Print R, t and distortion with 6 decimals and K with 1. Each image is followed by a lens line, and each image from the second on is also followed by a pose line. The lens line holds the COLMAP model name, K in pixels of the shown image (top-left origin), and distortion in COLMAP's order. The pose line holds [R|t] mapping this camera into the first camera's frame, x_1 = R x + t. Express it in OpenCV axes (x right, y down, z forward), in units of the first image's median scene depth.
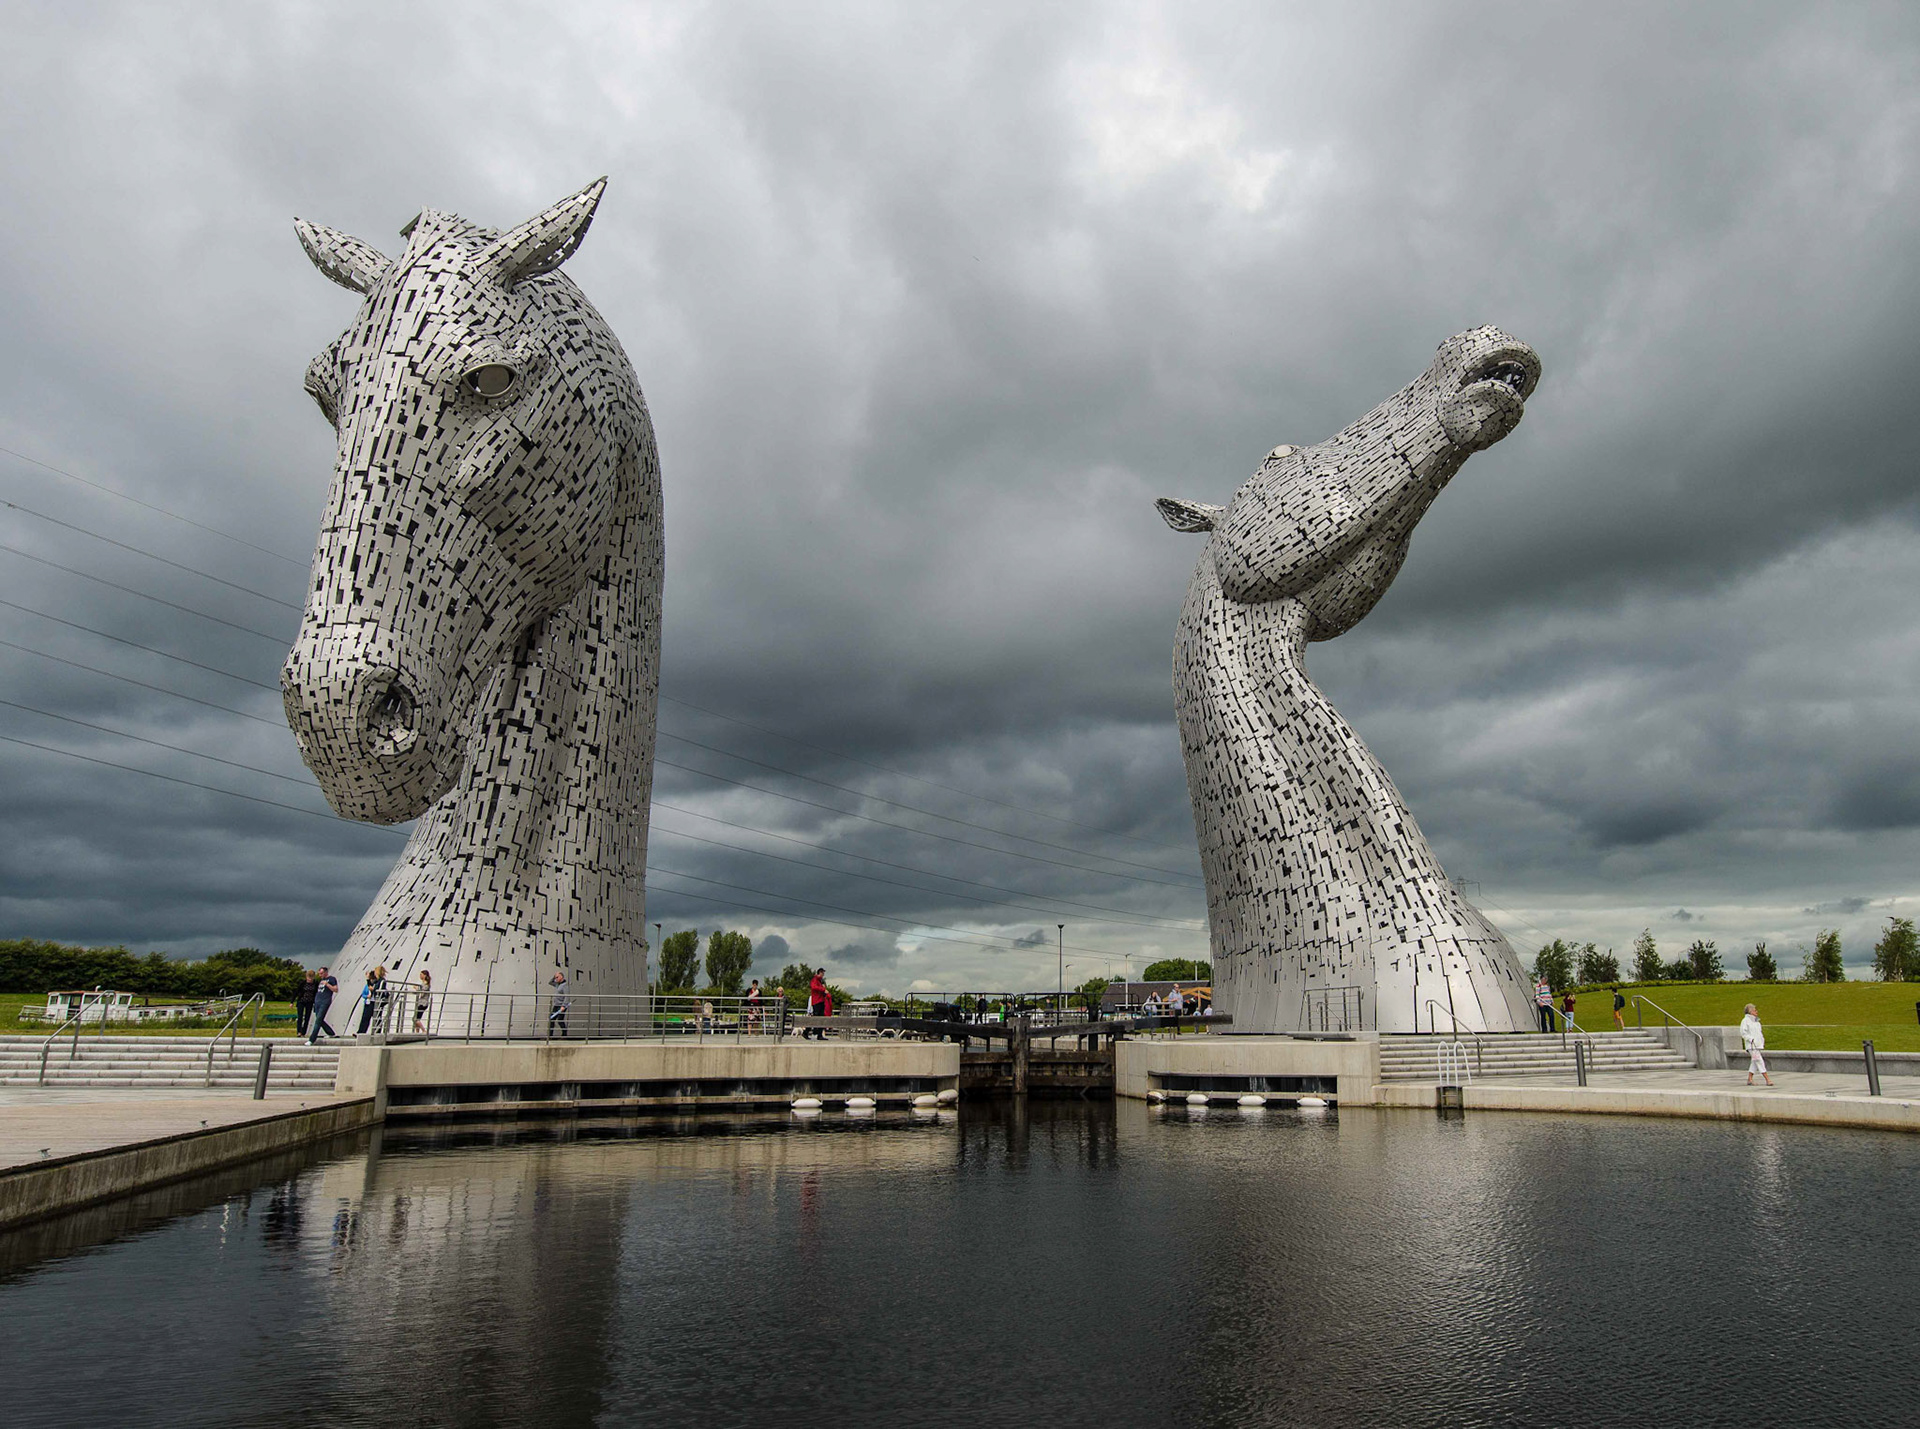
lens RADIAL K [[1334.8, 0, 1029.5], [0, 1334.8, 664.5], [0, 0, 1]] dist [-0.024934, 0.002079]
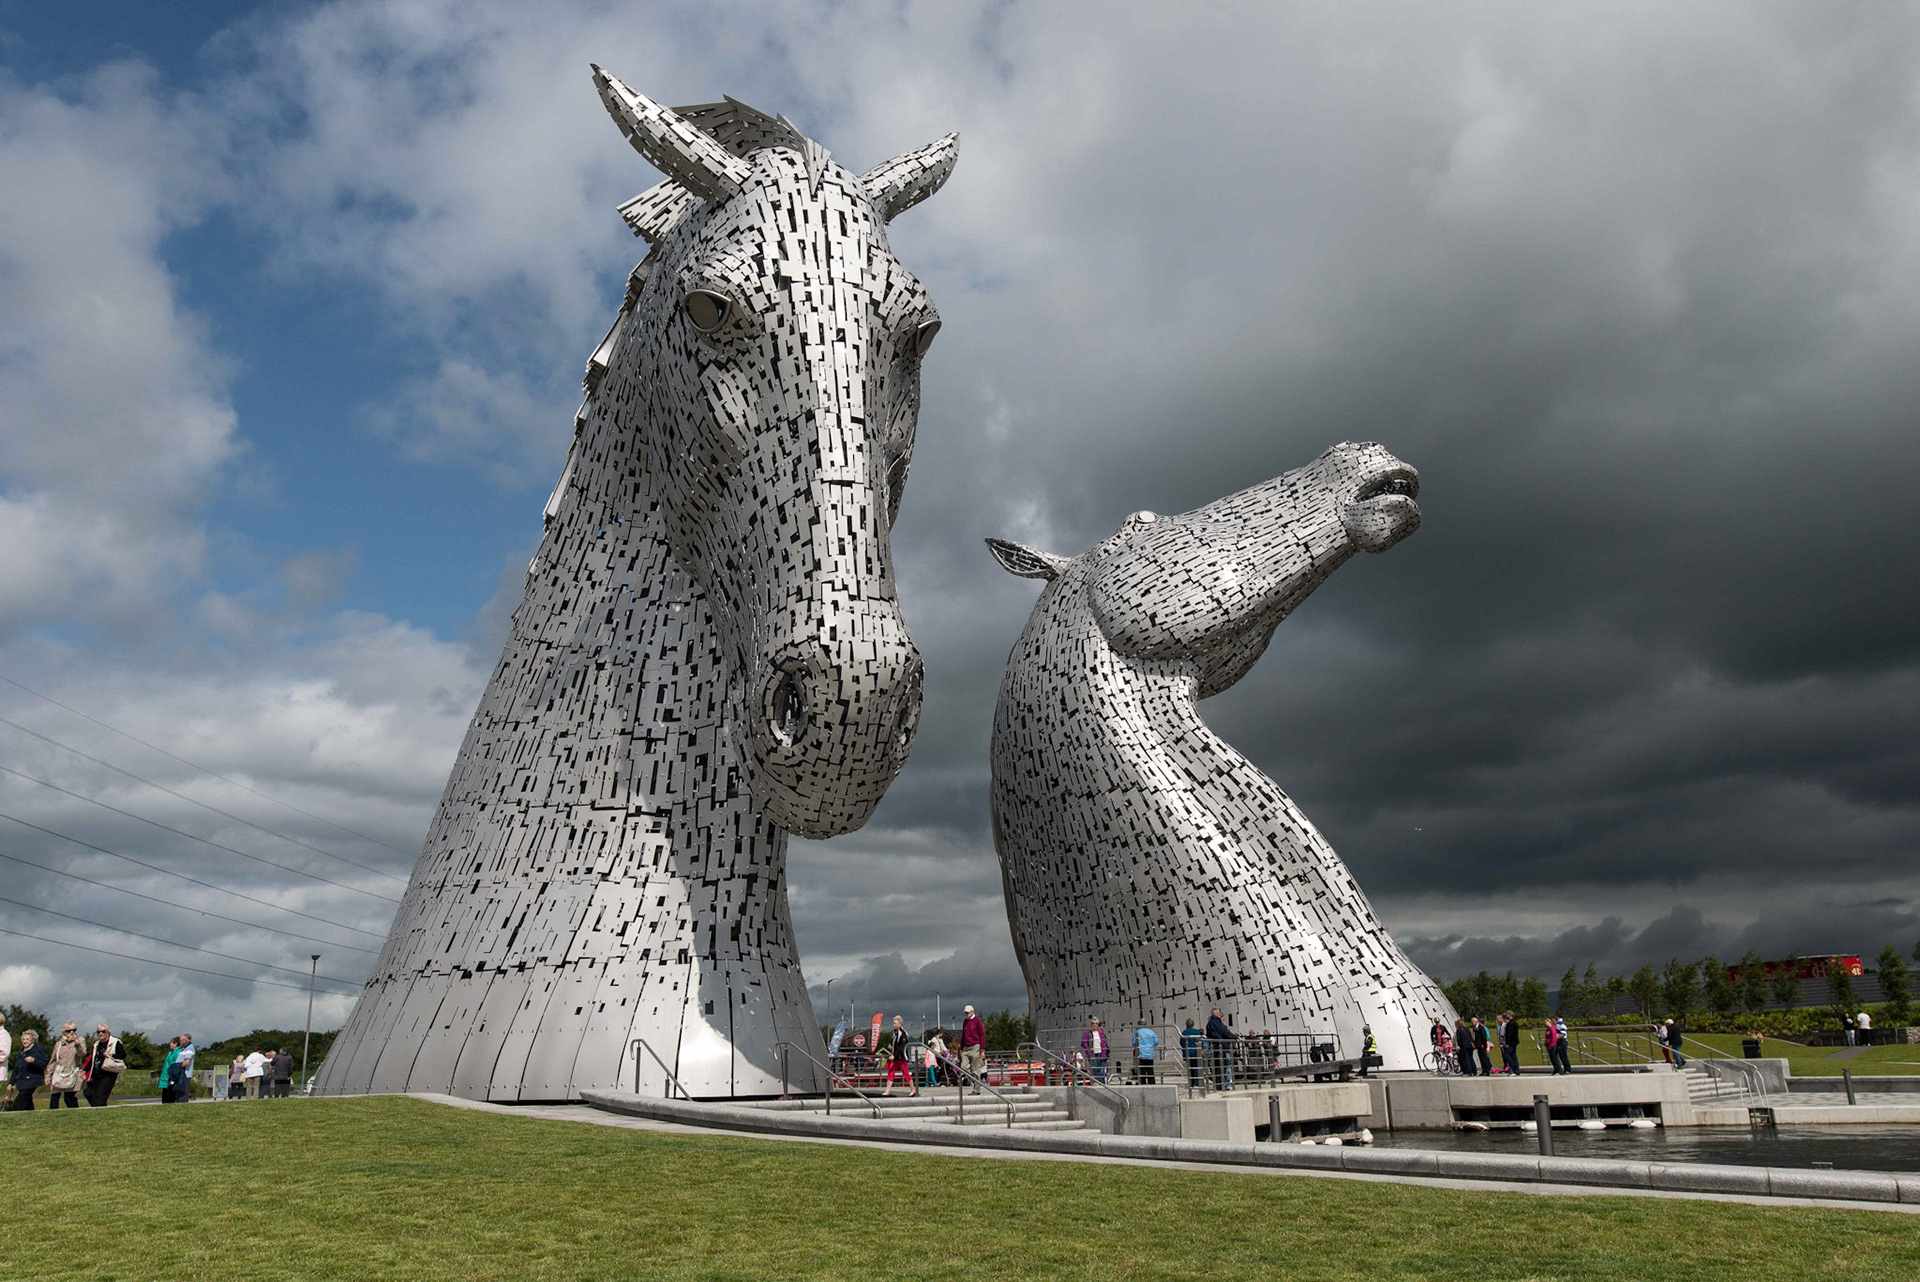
lens RADIAL K [[1415.6, 0, 922.4], [0, 1415.6, 646.1], [0, 0, 1]] dist [-0.003446, 0.007621]
pose [[0.873702, 0.121161, 0.471131, -0.571048], [-0.106108, 0.992632, -0.058501, 0.030264], [-0.474748, 0.001122, 0.880121, 0.121895]]
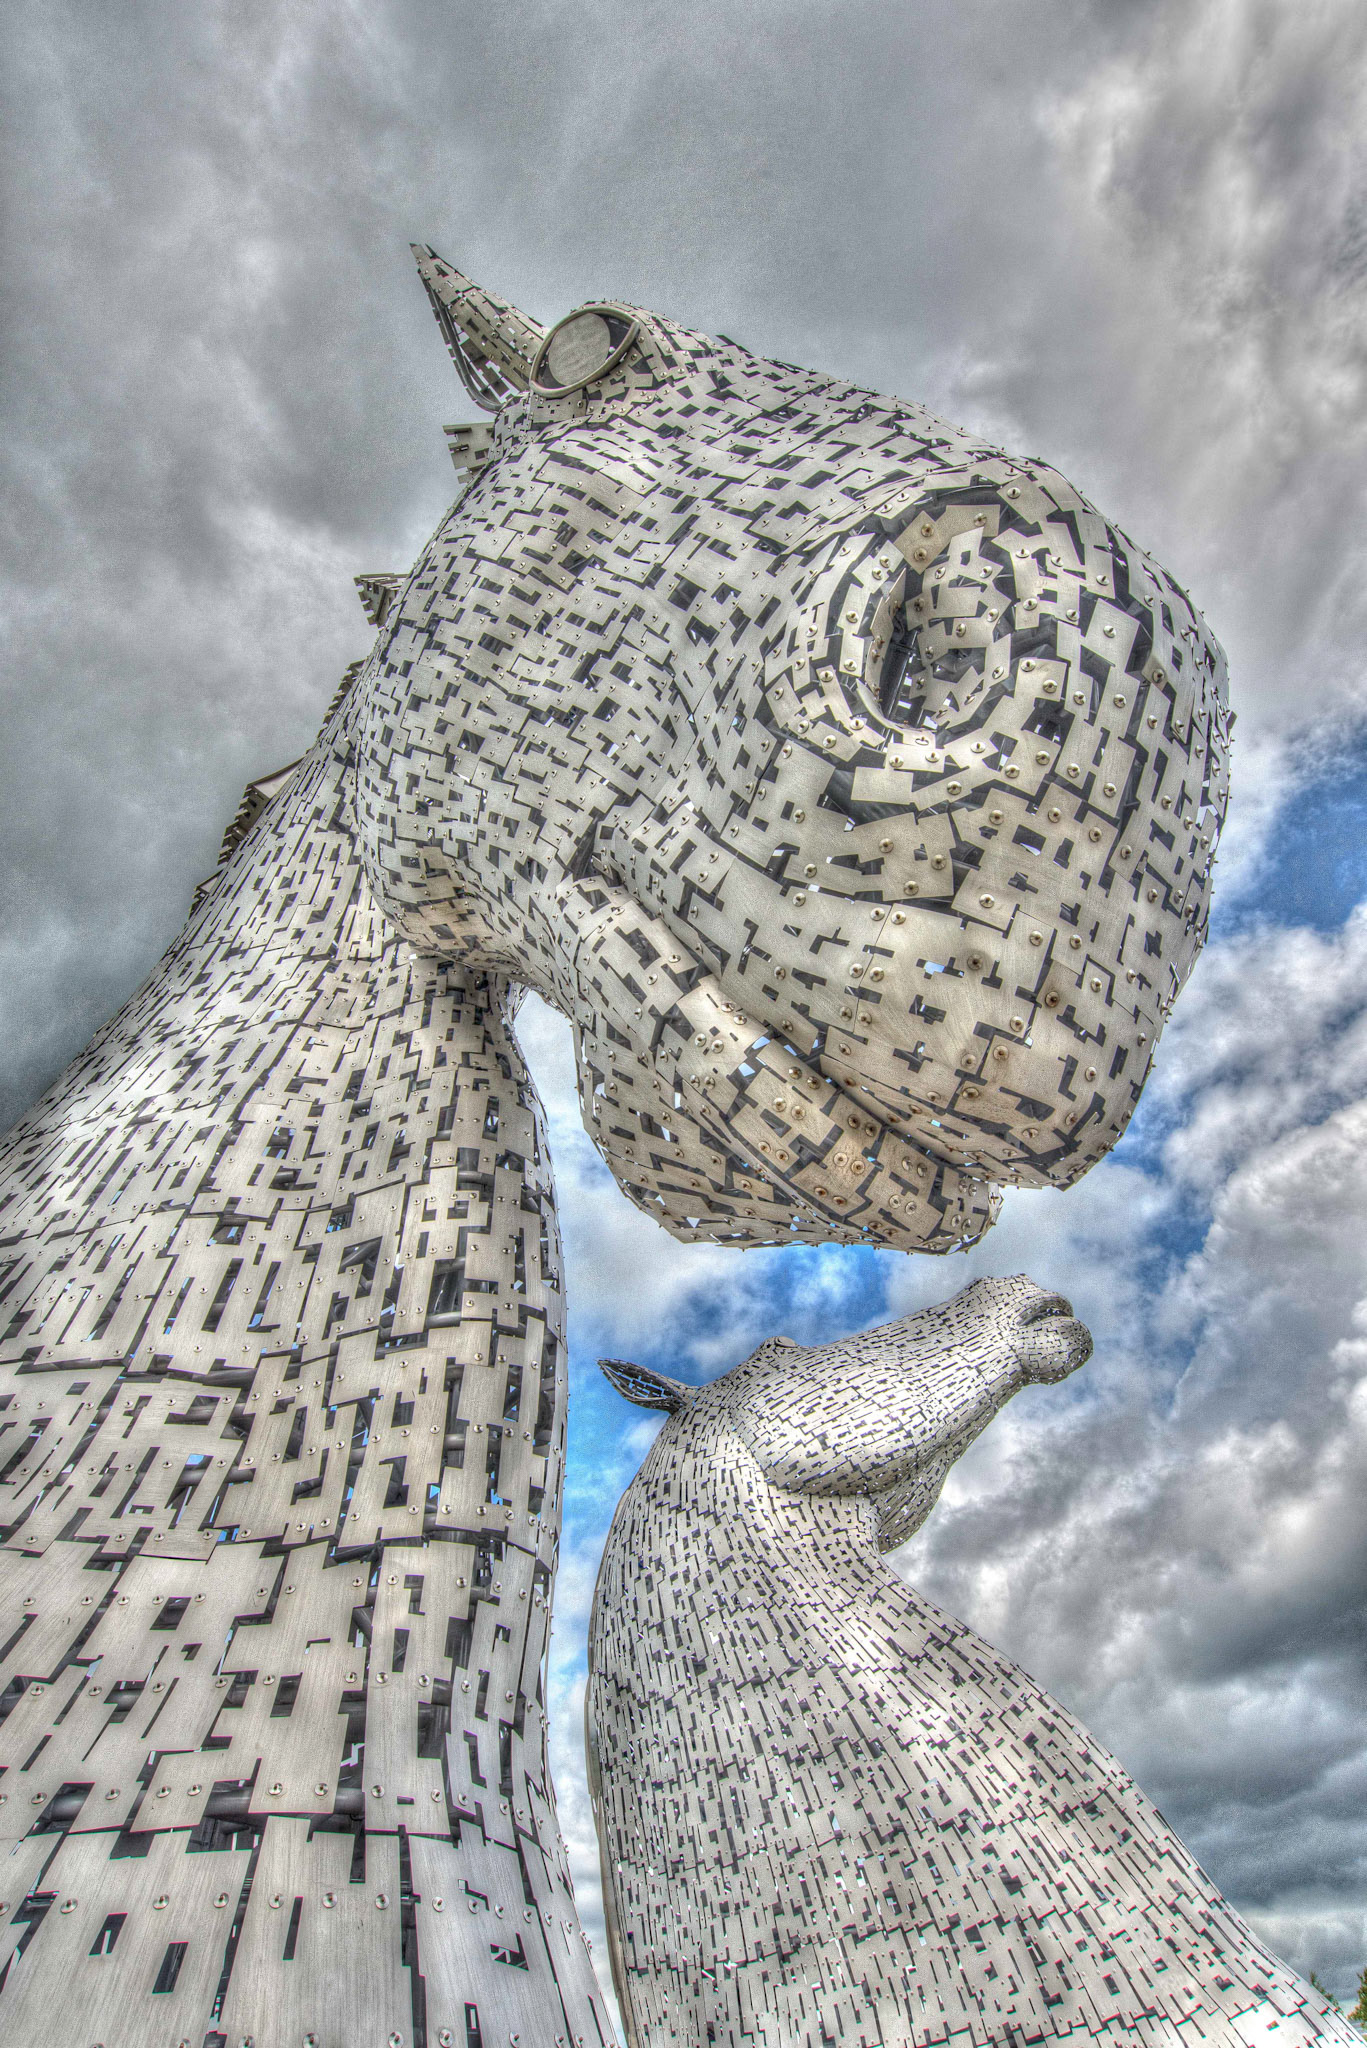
lens RADIAL K [[1049.1, 0, 668.6], [0, 1049.1, 1034.9], [0, 0, 1]] dist [-0.040355, 0.020277]
pose [[0.727276, 0.475578, 0.494869, -0.408939], [-0.121575, 0.798883, -0.589072, 0.135710], [-0.675492, 0.368254, 0.638827, 0.599219]]
